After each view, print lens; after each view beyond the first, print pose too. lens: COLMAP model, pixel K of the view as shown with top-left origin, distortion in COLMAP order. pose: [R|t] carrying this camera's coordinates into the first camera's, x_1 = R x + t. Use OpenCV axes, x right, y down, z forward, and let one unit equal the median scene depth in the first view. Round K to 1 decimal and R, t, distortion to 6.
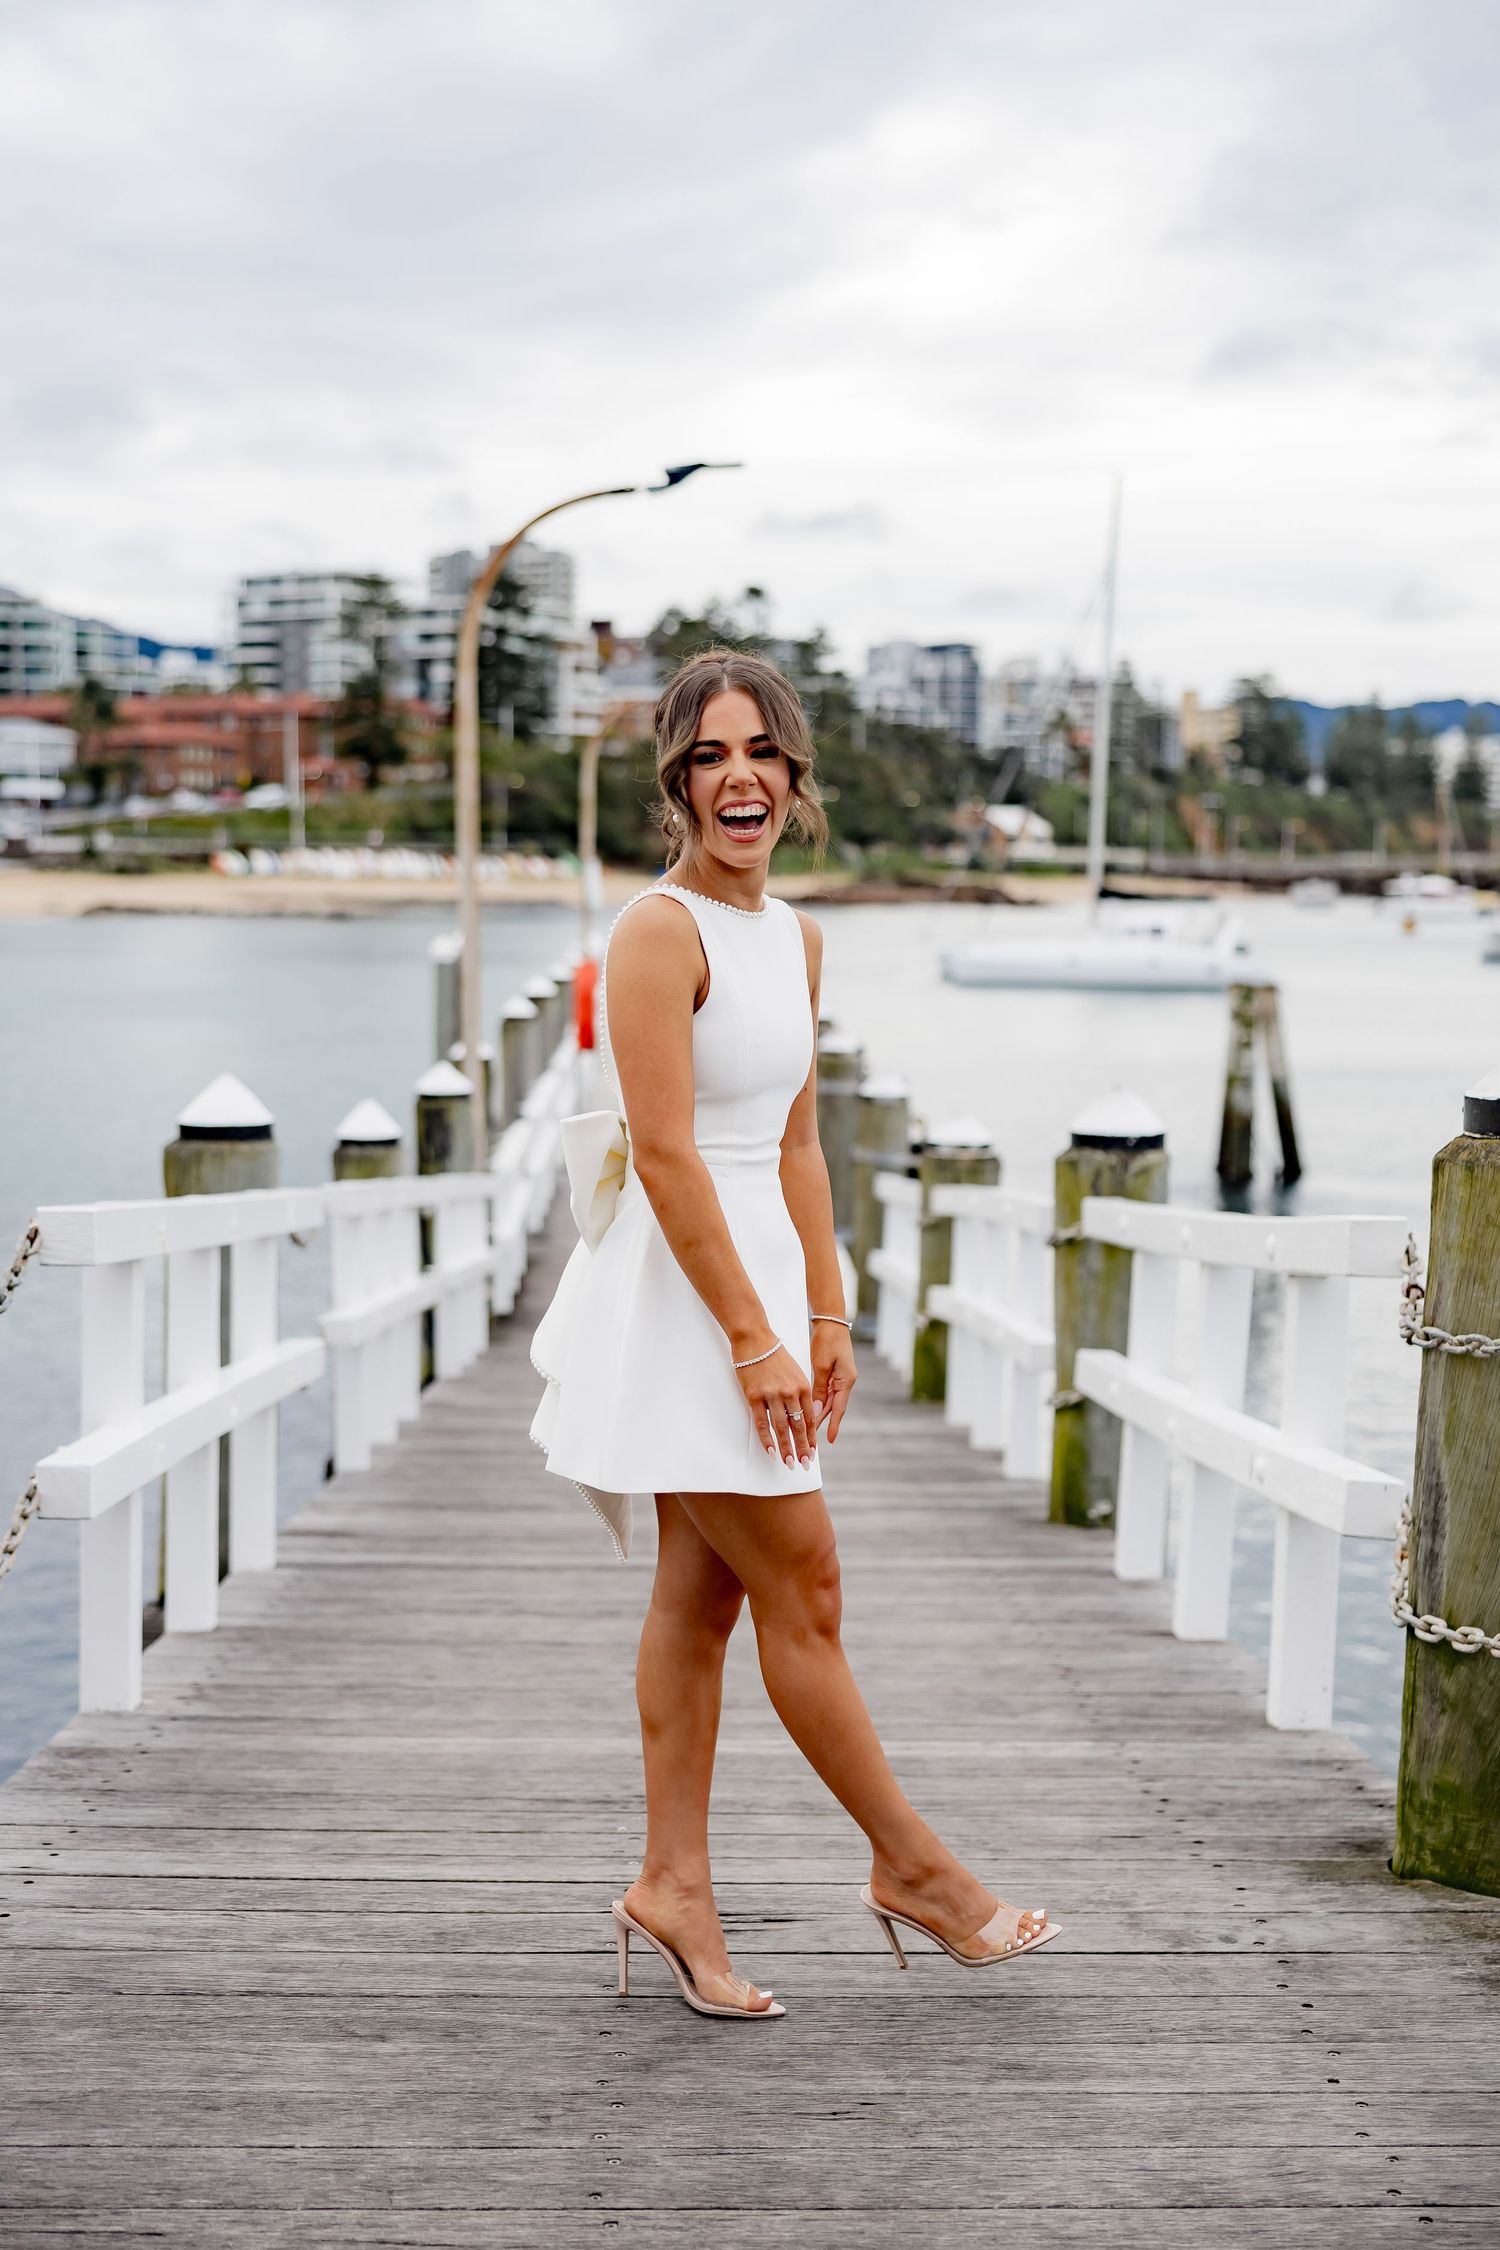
lens RADIAL K [[2850.6, 0, 654.8], [0, 2850.6, 1096.0], [0, 0, 1]] dist [0.005431, 0.000000]
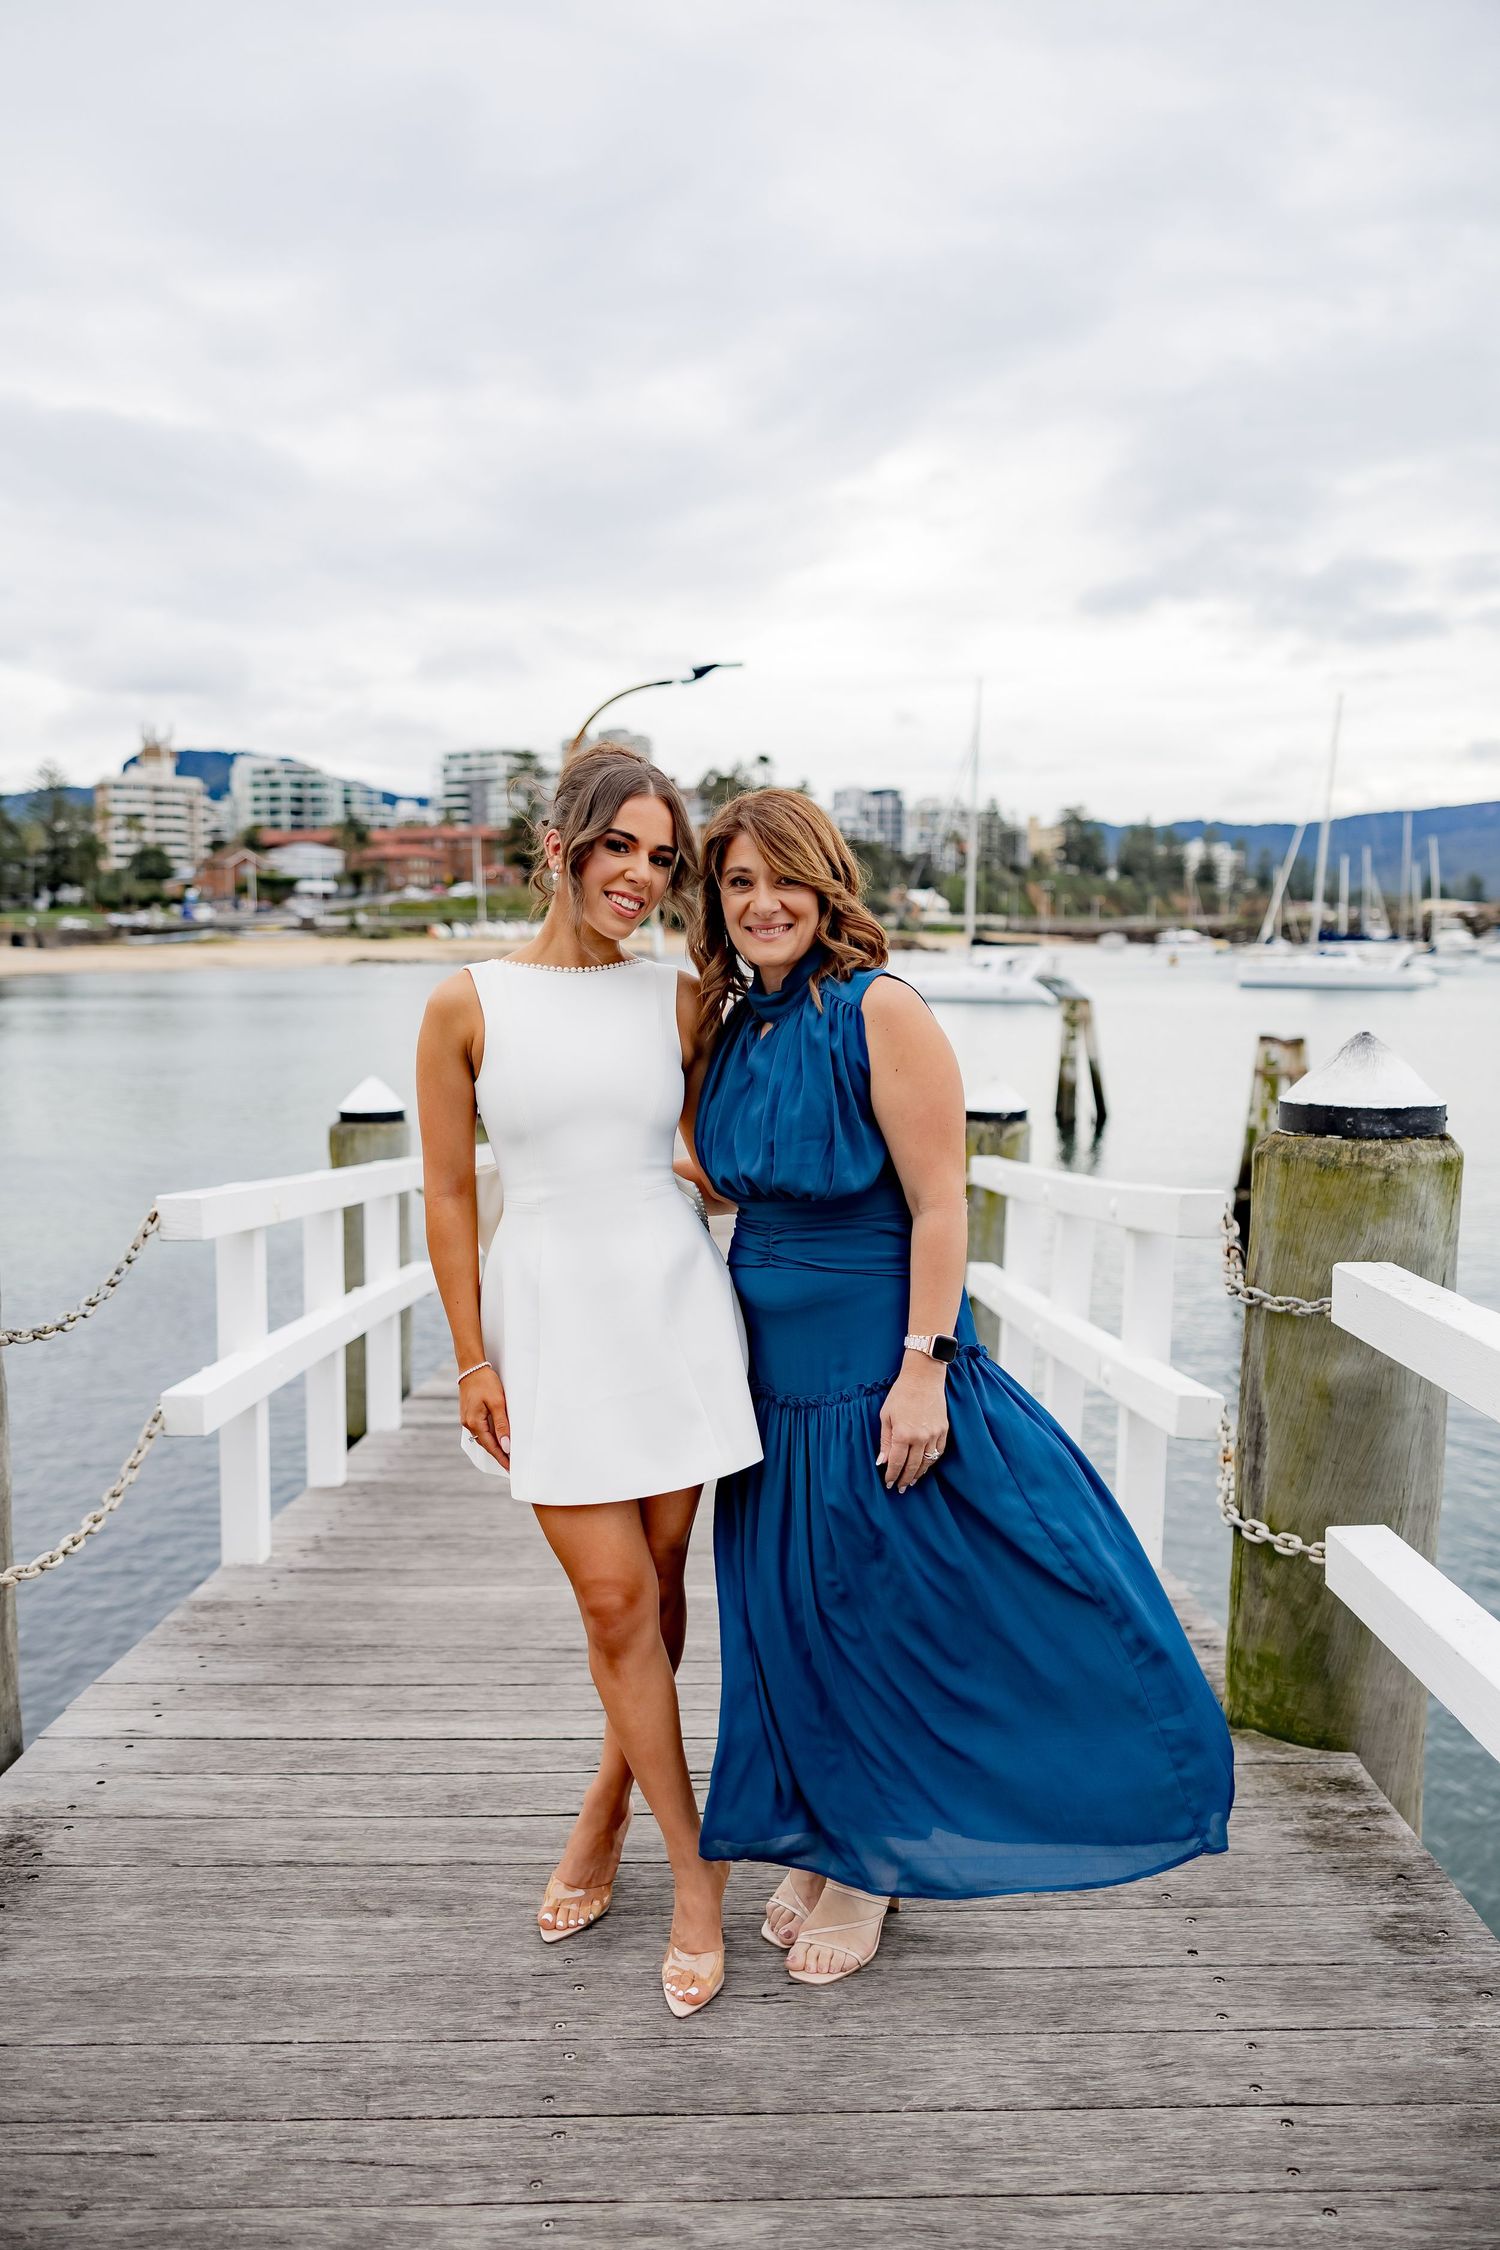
lens RADIAL K [[1746.1, 0, 712.4], [0, 1746.1, 1103.5], [0, 0, 1]] dist [0.009481, -0.004902]
pose [[0.999919, -0.012442, 0.002655, 0.025724], [0.012390, 0.999750, 0.018621, -0.011220], [-0.002886, -0.018587, 0.999823, 0.172132]]
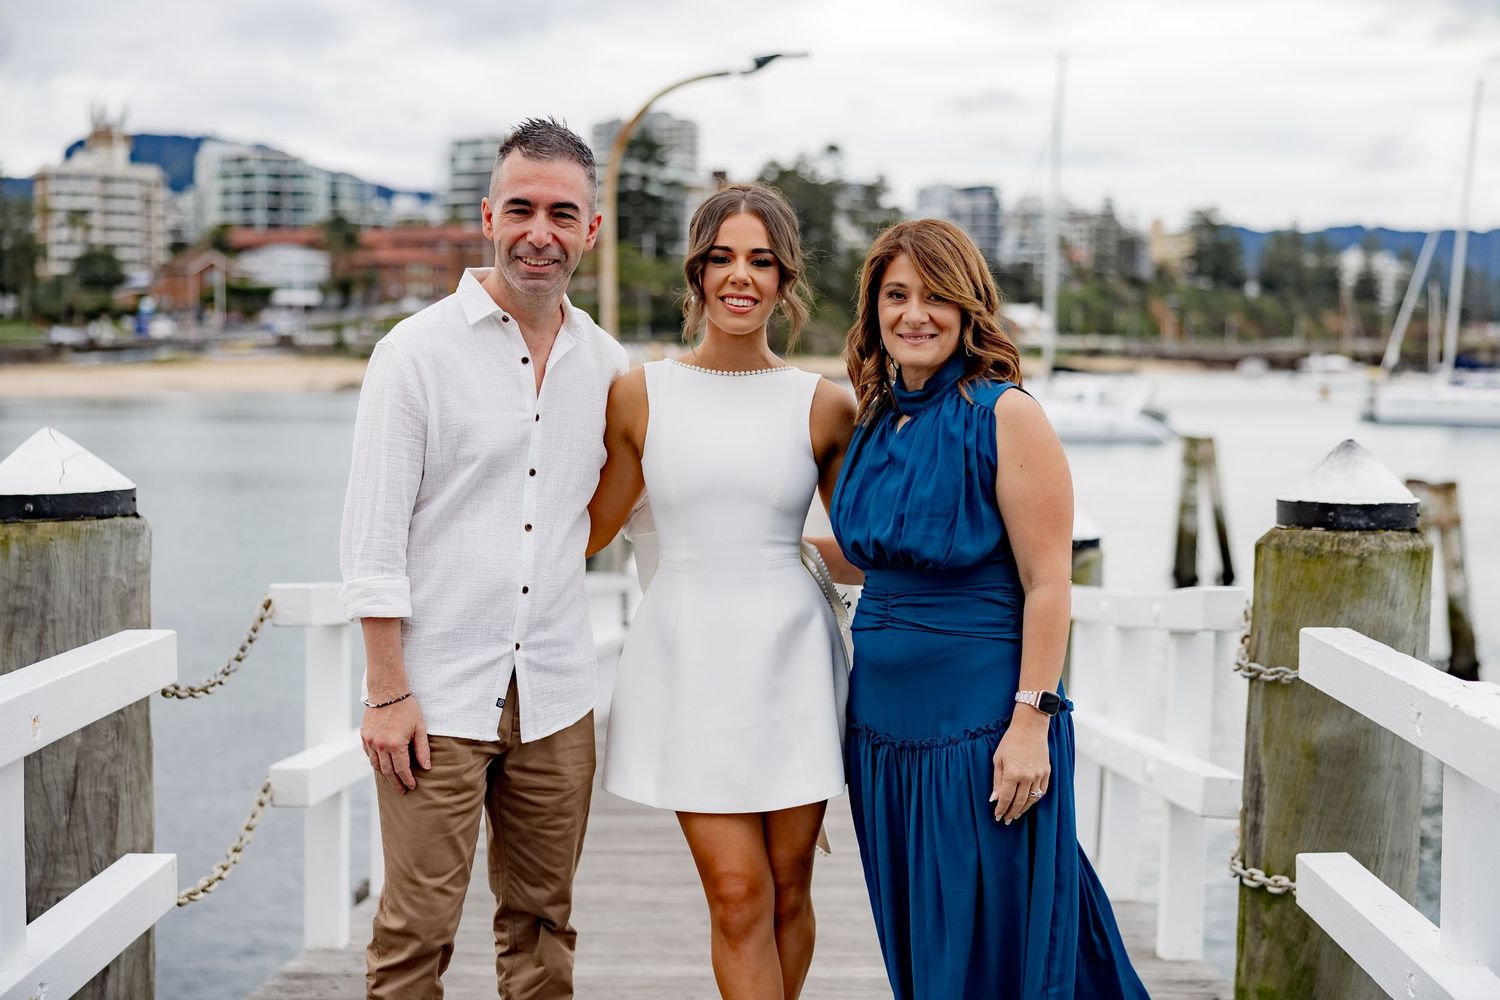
lens RADIAL K [[2124.6, 0, 736.6], [0, 2124.6, 492.0], [0, 0, 1]] dist [0.010024, 0.000000]
pose [[0.999922, -0.003842, -0.011889, 0.021190], [0.003664, 0.999881, -0.014987, 0.007956], [0.011945, 0.014942, 0.999817, -0.038151]]
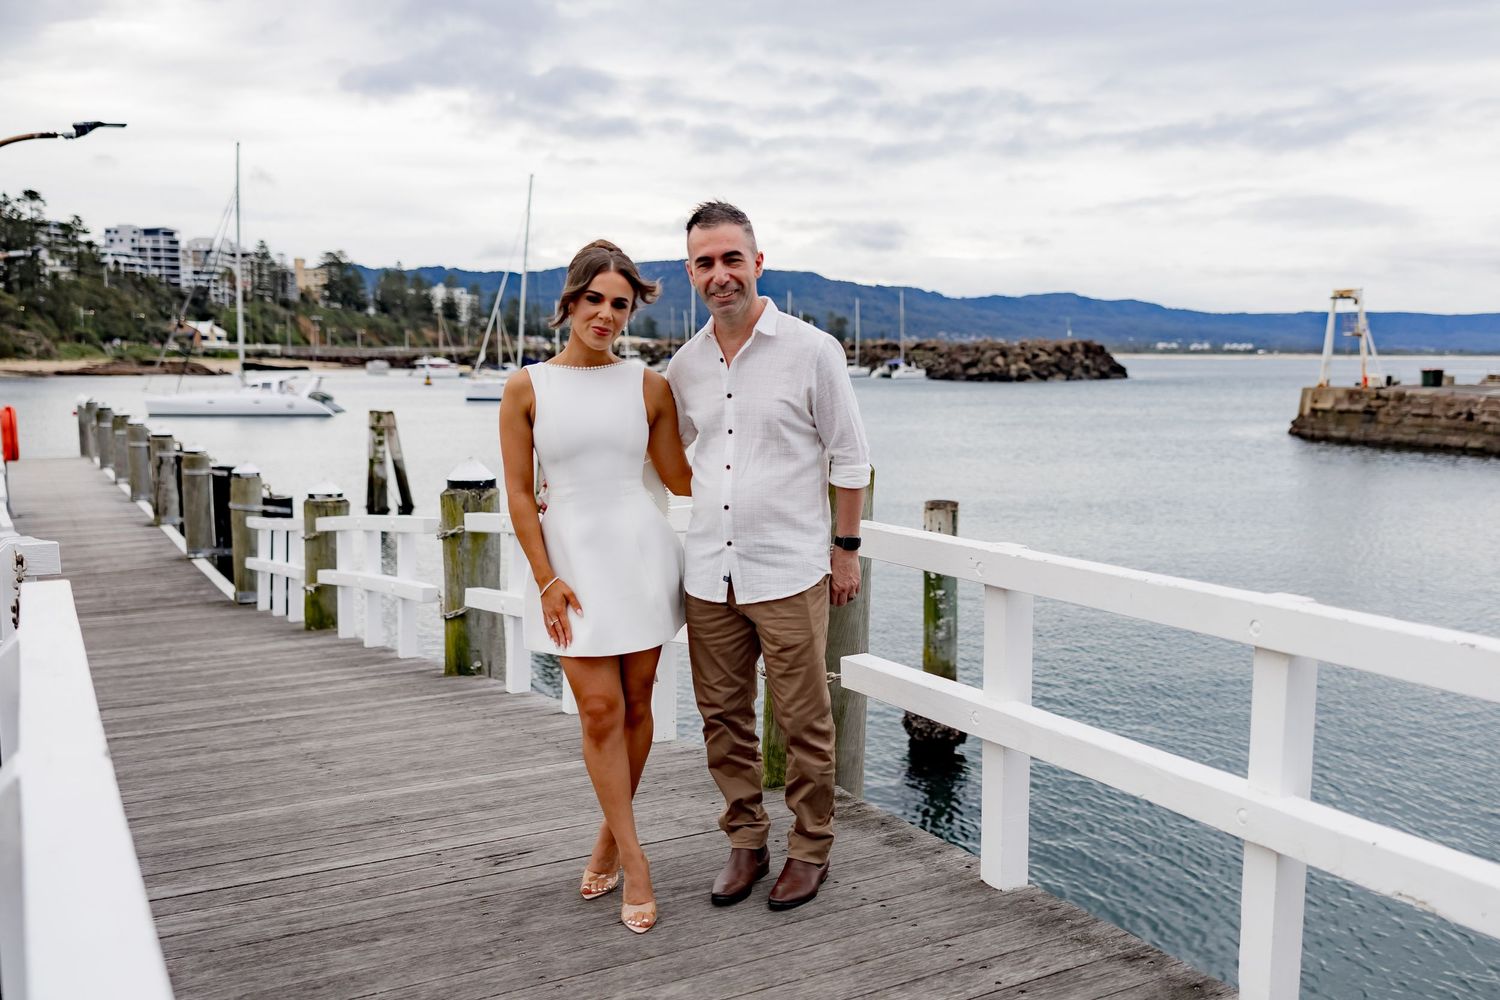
lens RADIAL K [[1426.7, 0, 829.1], [0, 1426.7, 538.1], [0, 0, 1]] dist [0.007023, 0.000000]
pose [[0.856610, -0.071352, 0.511007, -0.193437], [0.046186, 0.997020, 0.061793, 0.004348], [-0.513894, -0.029331, 0.857352, 0.000405]]
